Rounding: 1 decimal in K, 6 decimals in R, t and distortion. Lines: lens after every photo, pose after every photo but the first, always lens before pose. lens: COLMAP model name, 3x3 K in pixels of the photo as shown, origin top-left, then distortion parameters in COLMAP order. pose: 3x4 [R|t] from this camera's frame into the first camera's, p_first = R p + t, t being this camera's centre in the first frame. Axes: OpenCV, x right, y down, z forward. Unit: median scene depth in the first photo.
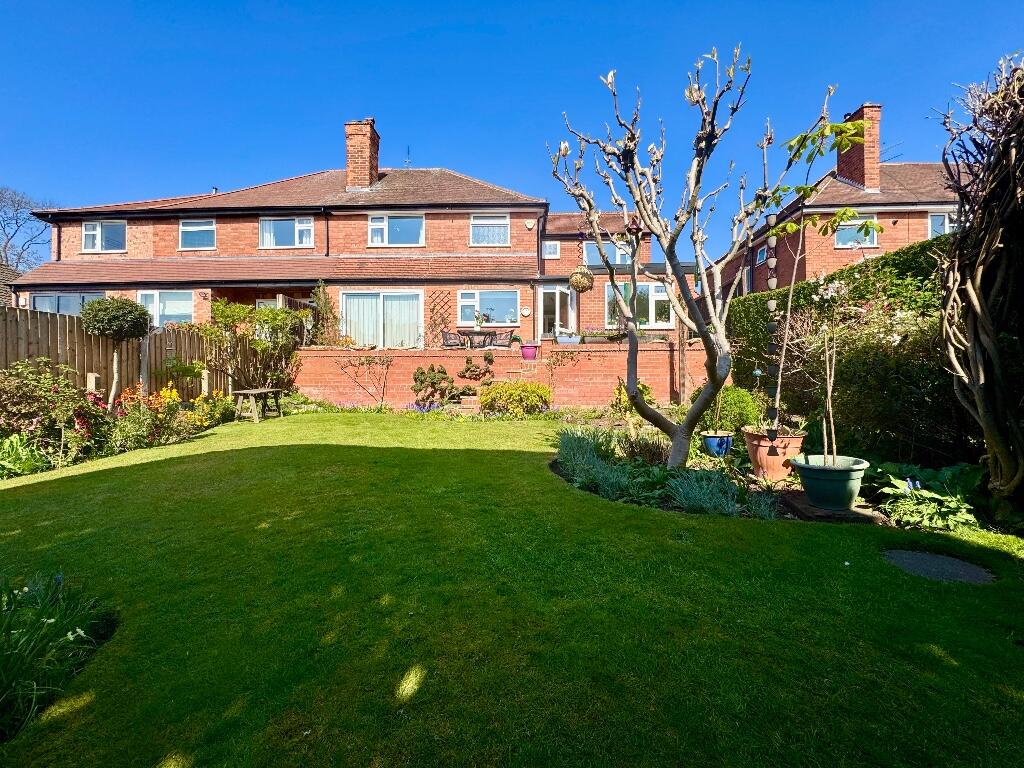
lens RADIAL K [[409.9, 0, 512.3], [0, 409.9, 384.0], [0, 0, 1]] dist [-0.003762, 0.000461]
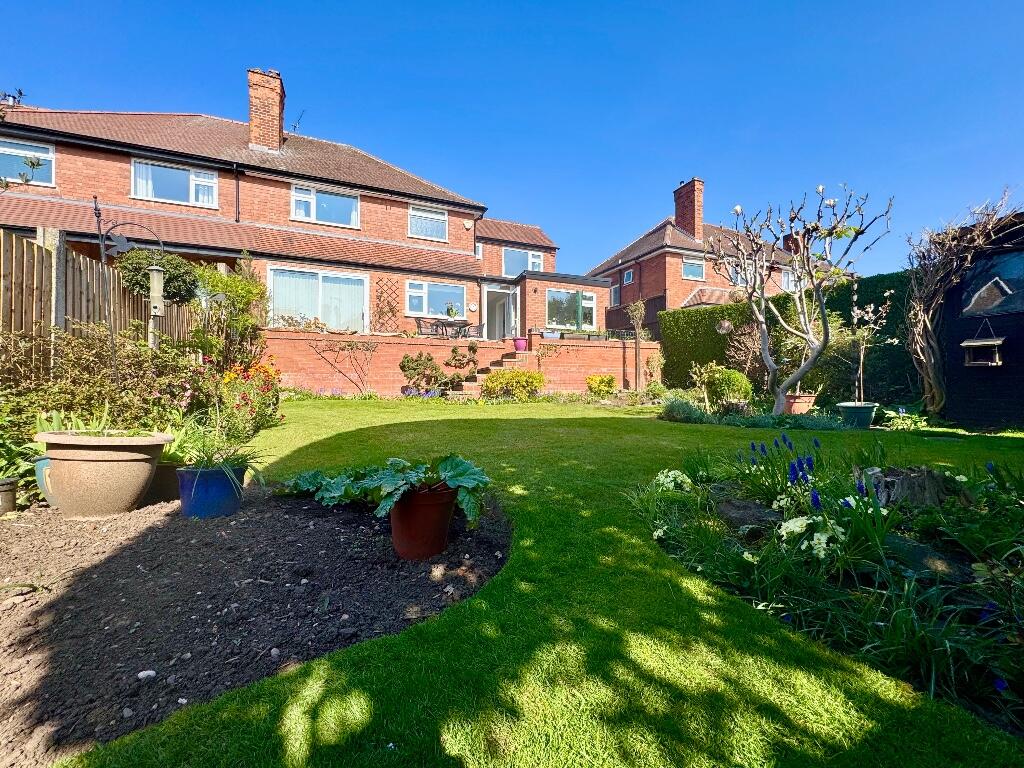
lens RADIAL K [[409.9, 0, 508.1], [0, 409.9, 385.2], [0, 0, 1]] dist [-0.003762, 0.000461]
pose [[0.909374, 0.003656, 0.415964, -0.311648], [-0.006255, 0.999968, 0.004887, 0.020896], [-0.415933, -0.007046, 0.909368, -0.011894]]
